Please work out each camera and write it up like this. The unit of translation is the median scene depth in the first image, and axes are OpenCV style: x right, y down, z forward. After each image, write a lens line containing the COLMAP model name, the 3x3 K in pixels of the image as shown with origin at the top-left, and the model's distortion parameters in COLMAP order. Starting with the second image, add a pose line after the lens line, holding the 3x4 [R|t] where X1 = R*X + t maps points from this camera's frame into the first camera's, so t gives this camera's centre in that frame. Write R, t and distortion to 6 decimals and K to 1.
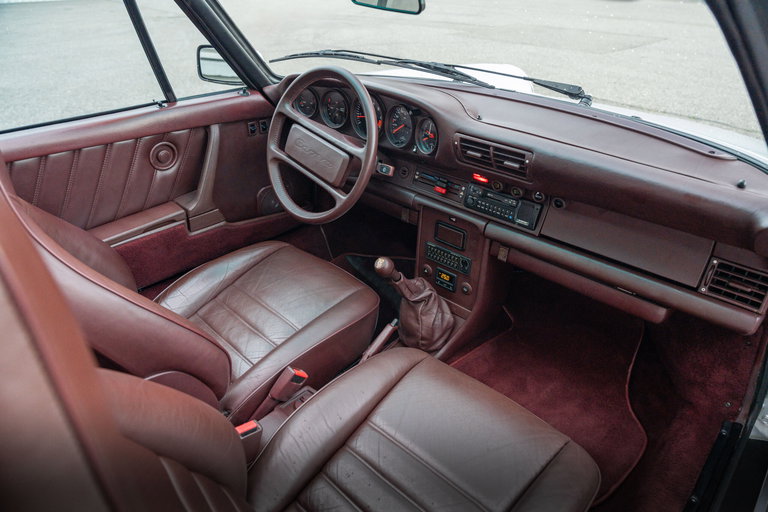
lens RADIAL K [[506.3, 0, 384.0], [0, 506.3, 256.0], [0, 0, 1]] dist [0.001234, 0.000001]
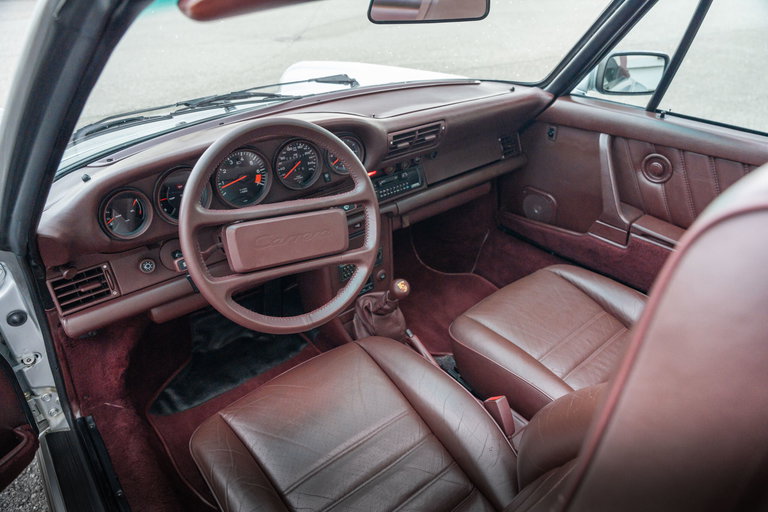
lens RADIAL K [[506.3, 0, 384.0], [0, 506.3, 256.0], [0, 0, 1]] dist [0.001234, 0.000001]
pose [[0.110894, -0.512522, 0.851483, -0.807351], [0.502847, 0.767942, 0.396749, -0.433701], [-0.857232, 0.384169, 0.342880, 0.694644]]
